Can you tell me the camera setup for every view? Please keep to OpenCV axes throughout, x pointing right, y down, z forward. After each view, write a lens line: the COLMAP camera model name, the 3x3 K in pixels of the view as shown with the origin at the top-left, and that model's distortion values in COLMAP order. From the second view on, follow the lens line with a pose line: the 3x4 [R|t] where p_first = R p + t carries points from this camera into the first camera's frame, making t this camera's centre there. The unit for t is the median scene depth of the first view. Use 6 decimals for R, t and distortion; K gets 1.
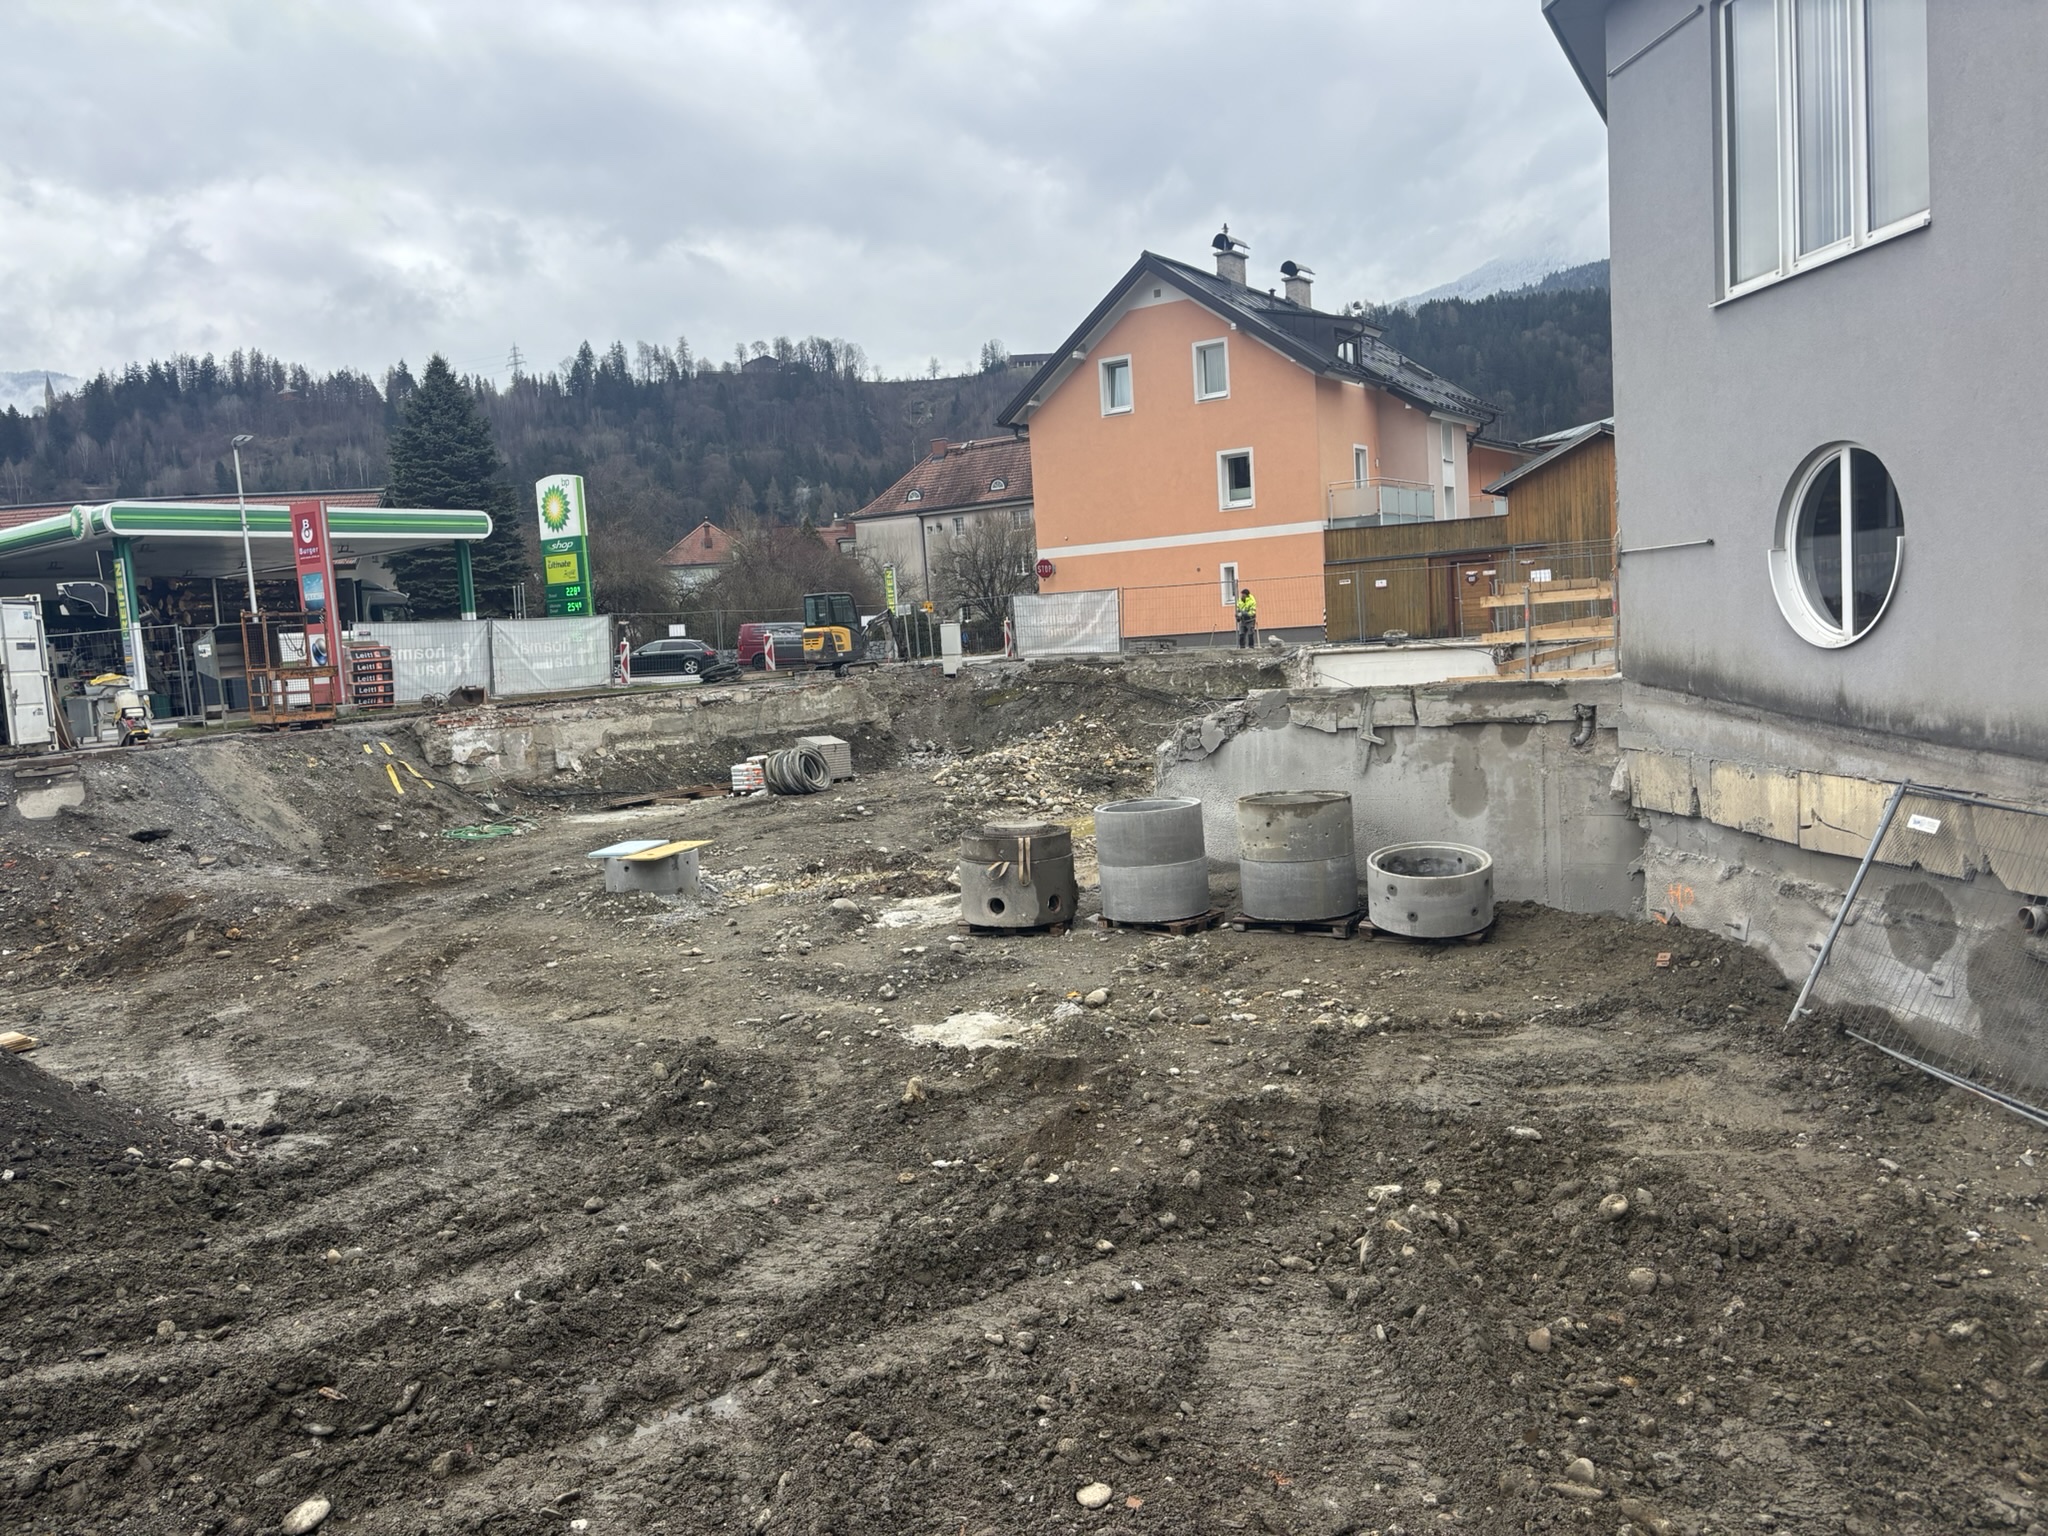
lens RADIAL K [[1567.0, 0, 1024.0], [0, 1567.0, 768.0], [0, 0, 1]] dist [0.052009, -0.048915]
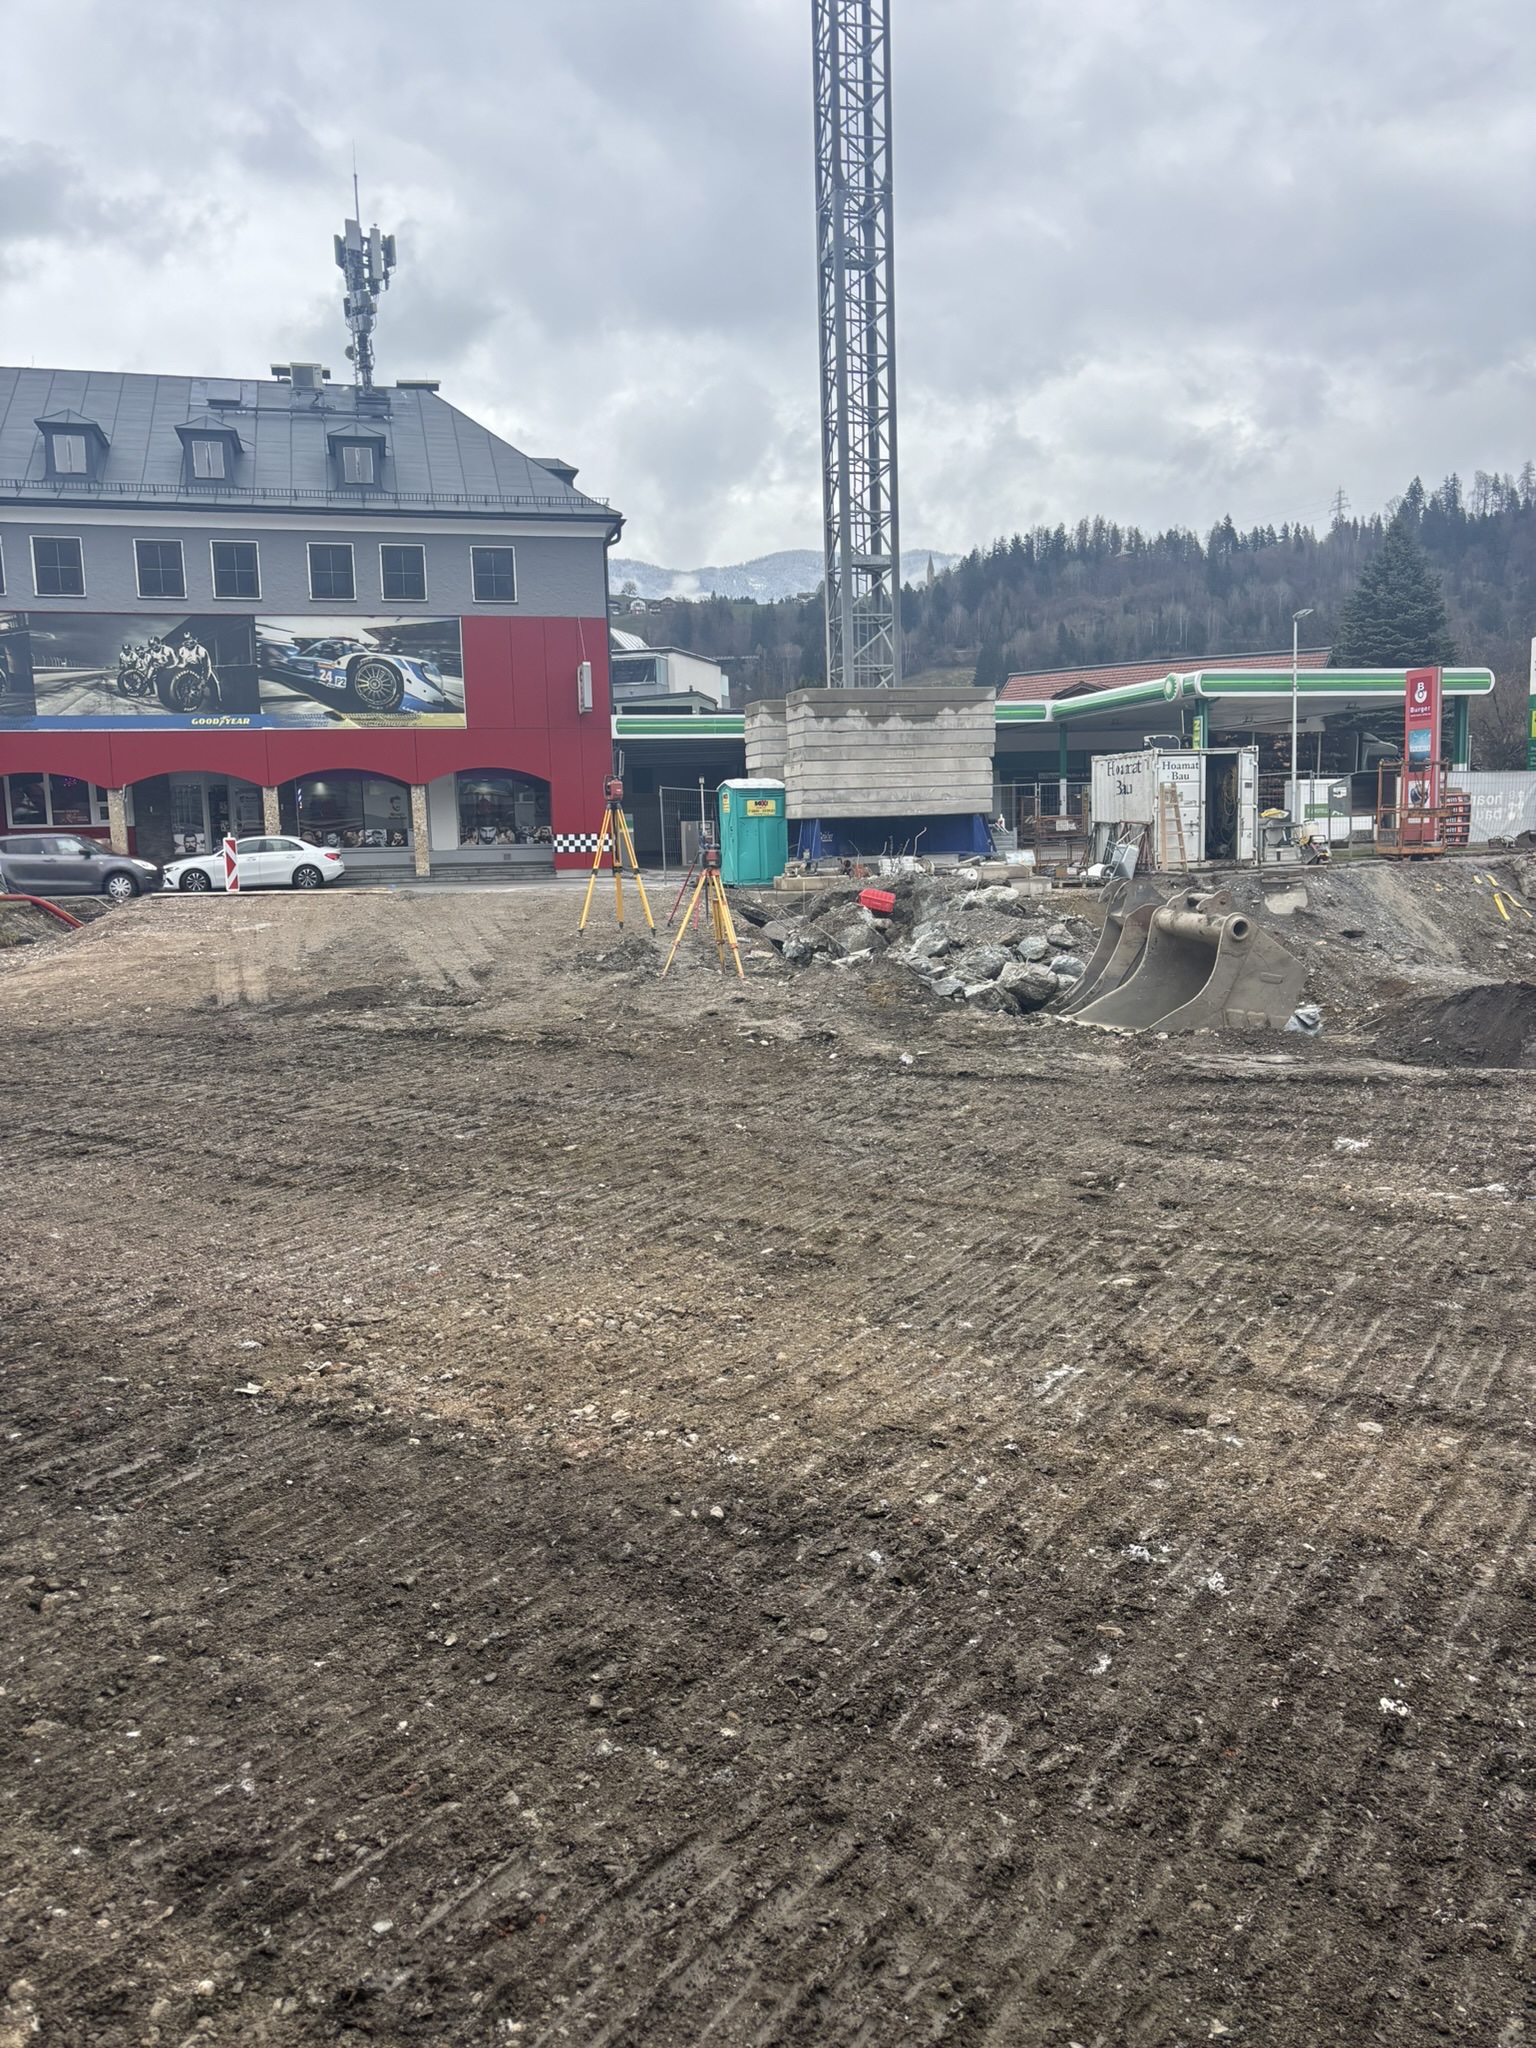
lens RADIAL K [[1548.1, 0, 768.0], [0, 1548.1, 1024.0], [0, 0, 1]] dist [0.028528, -0.001998]
pose [[0.801640, 0.116568, -0.586332, -0.134553], [-0.076615, 0.992750, 0.092618, 0.025799], [0.592877, -0.029324, 0.804759, -0.234817]]
